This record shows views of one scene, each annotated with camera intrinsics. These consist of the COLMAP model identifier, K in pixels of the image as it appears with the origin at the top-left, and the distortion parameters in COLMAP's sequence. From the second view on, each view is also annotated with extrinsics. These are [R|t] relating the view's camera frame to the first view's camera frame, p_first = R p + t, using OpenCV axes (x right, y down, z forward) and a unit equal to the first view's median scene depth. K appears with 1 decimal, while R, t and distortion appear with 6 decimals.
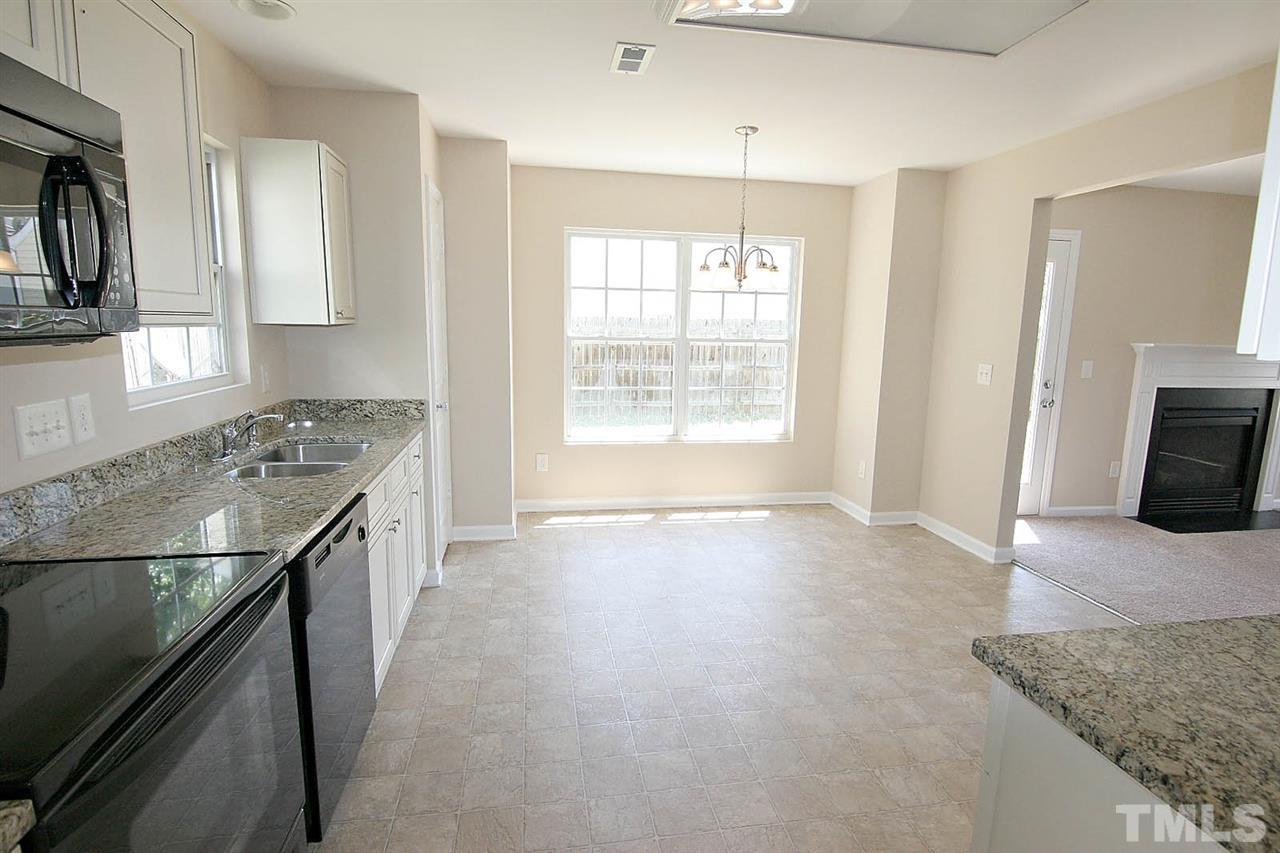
lens RADIAL K [[651.2, 0, 646.4], [0, 651.2, 432.1], [0, 0, 1]] dist [-0.013916, -0.001793]
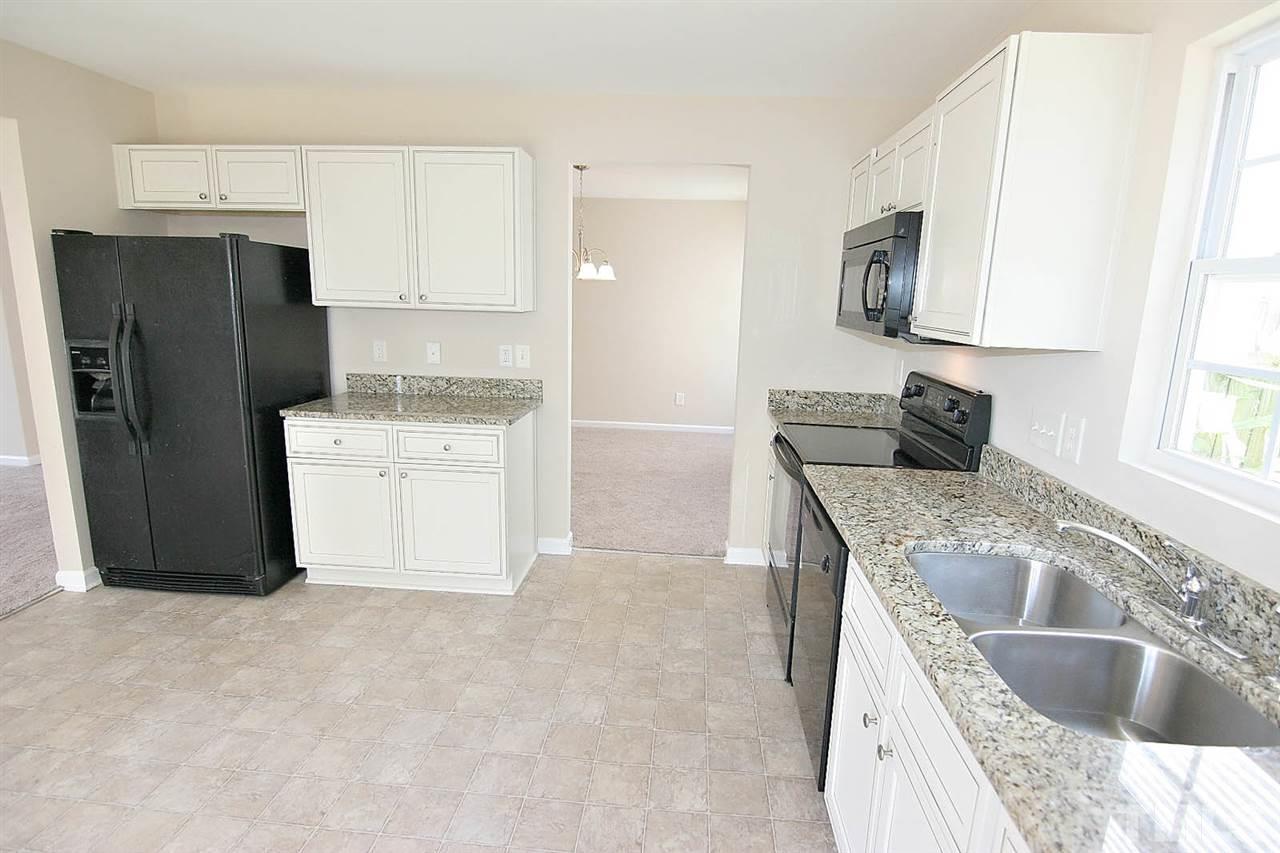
lens RADIAL K [[665.5, 0, 646.4], [0, 665.5, 430.6], [0, 0, 1]] dist [-0.000227, -0.016804]
pose [[-0.969083, -0.096075, 0.227261, -0.157284], [-0.006953, 0.931343, 0.364076, -0.148053], [-0.246636, 0.351240, -0.903217, 0.752056]]
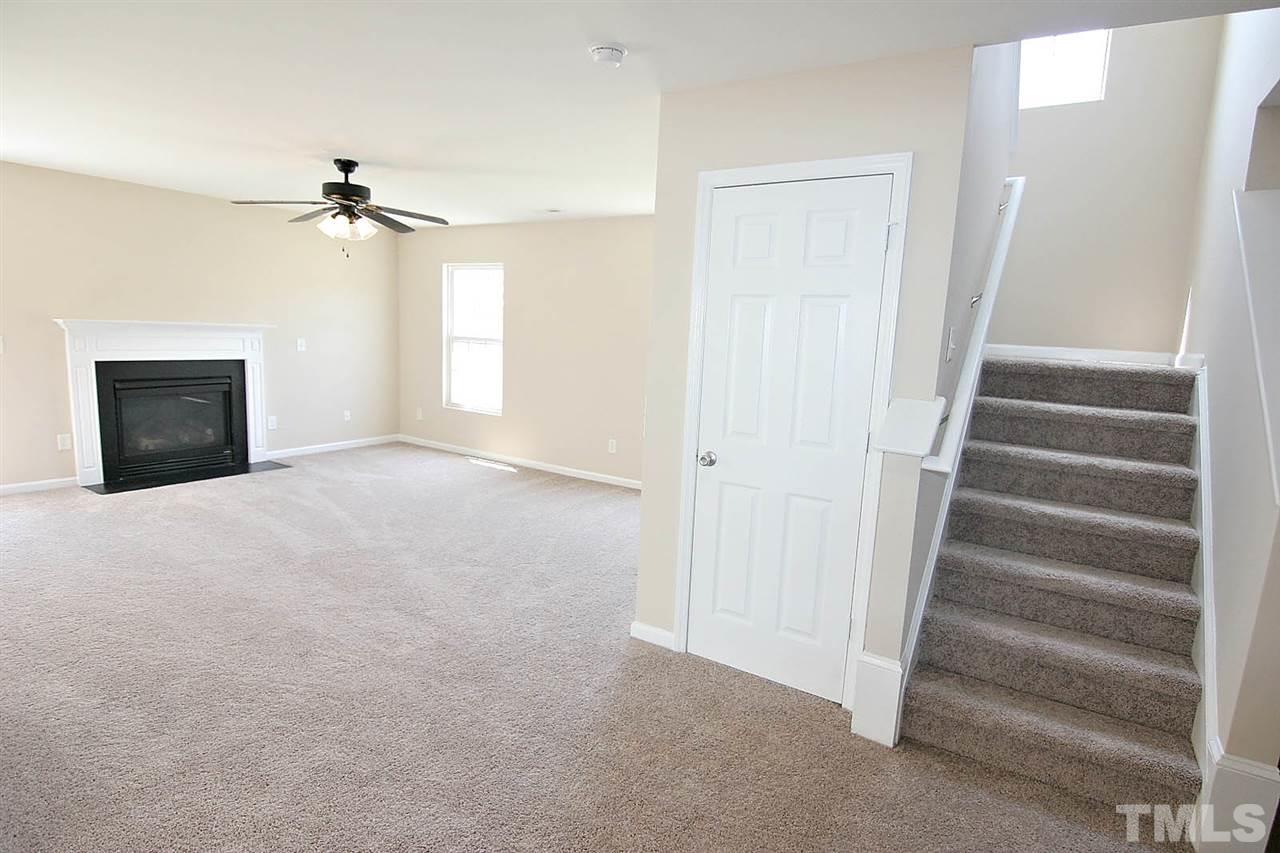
lens RADIAL K [[665.5, 0, 646.4], [0, 665.5, 430.6], [0, 0, 1]] dist [-0.000227, -0.016804]
pose [[0.676778, -0.100803, 0.729253, 0.606516], [0.087921, 0.994559, 0.055881, 0.064458], [-0.730918, 0.026297, 0.681958, -0.404014]]
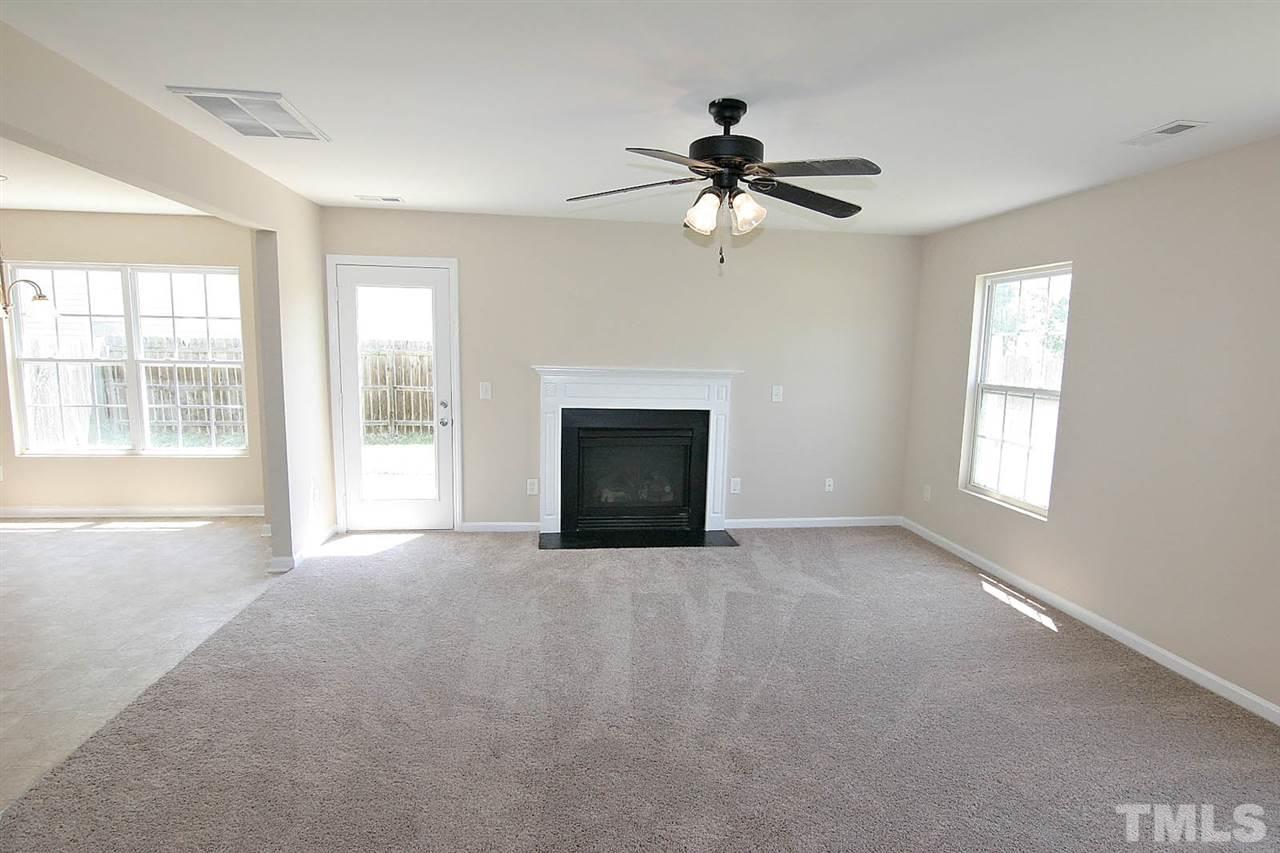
lens RADIAL K [[651.2, 0, 646.4], [0, 651.2, 432.1], [0, 0, 1]] dist [-0.013916, -0.001793]
pose [[0.999098, 0.007924, -0.041711, 0.976835], [-0.009392, 0.999339, -0.035114, 0.005490], [0.041405, 0.035474, 0.998513, -0.033896]]
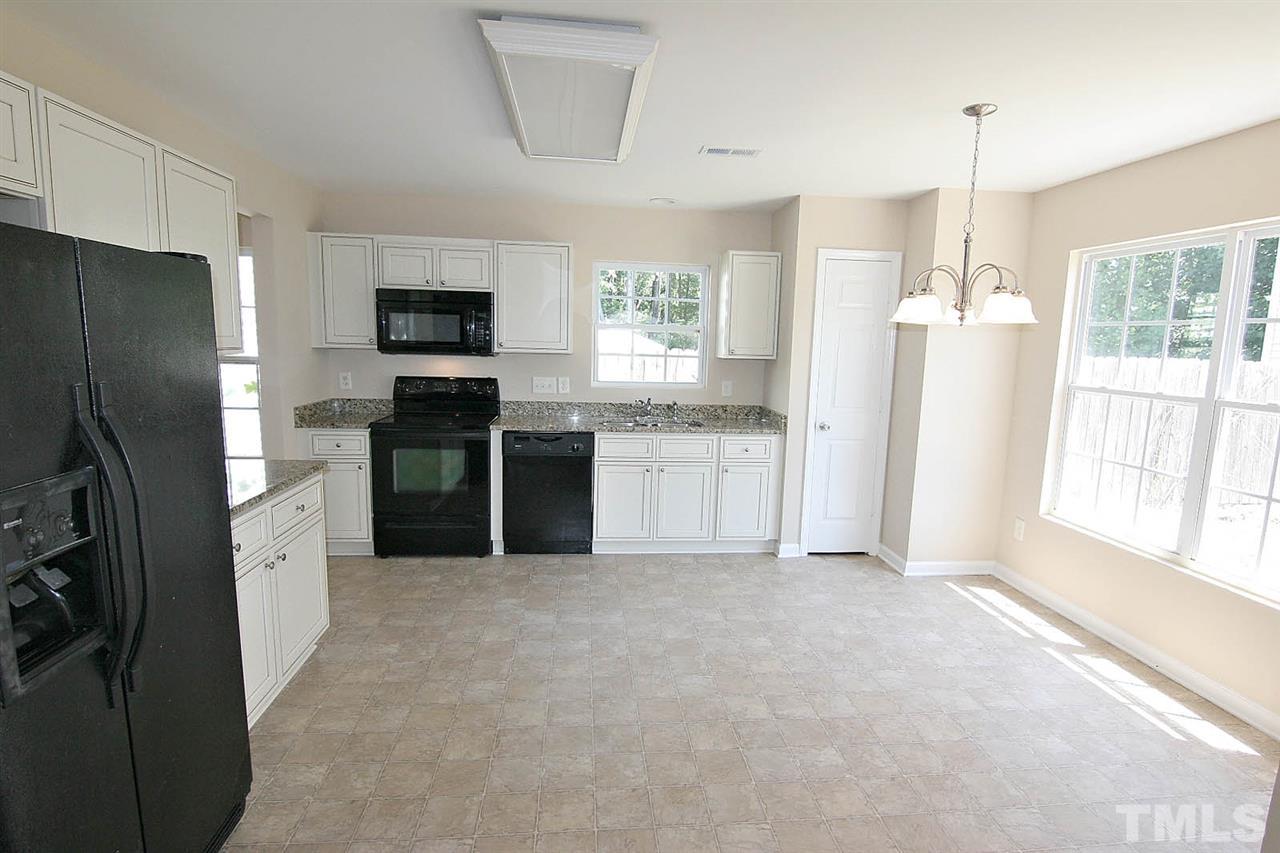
lens RADIAL K [[651.2, 0, 646.4], [0, 651.2, 432.1], [0, 0, 1]] dist [-0.013916, -0.001793]
pose [[-0.067822, 0.122000, -0.990210, 0.694652], [-0.193042, 0.972135, 0.132995, -0.095427], [0.978844, 0.200172, -0.042382, 0.532722]]
